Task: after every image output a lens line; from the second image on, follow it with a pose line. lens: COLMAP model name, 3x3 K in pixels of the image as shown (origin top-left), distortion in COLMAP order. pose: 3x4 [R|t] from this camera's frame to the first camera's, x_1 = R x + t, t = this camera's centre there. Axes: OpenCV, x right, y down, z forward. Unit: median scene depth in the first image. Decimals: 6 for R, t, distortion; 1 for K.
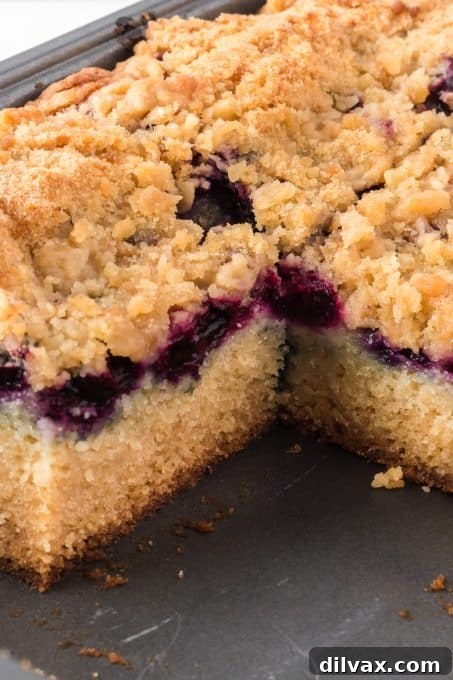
lens RADIAL K [[1916.7, 0, 229.6], [0, 1916.7, 342.2], [0, 0, 1]] dist [0.081967, 0.000000]
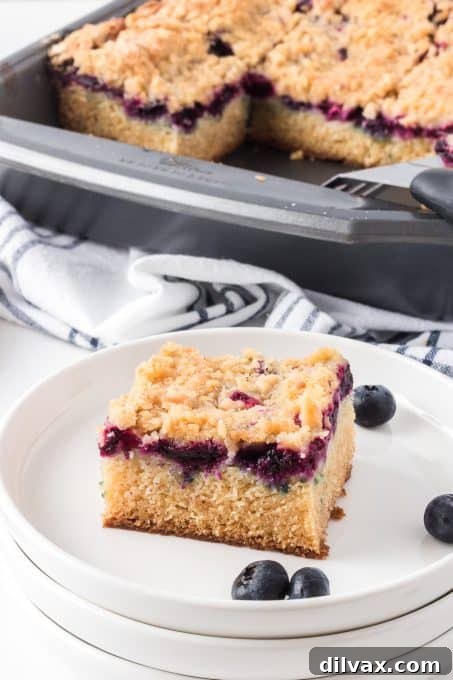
lens RADIAL K [[1916.7, 0, 226.2], [0, 1916.7, 338.3], [0, 0, 1]] dist [0.081967, 0.000000]
pose [[0.986071, -0.058147, 0.155829, -0.410172], [0.062287, 0.997820, -0.021812, 0.356646], [-0.154221, 0.031214, 0.987543, -1.440404]]
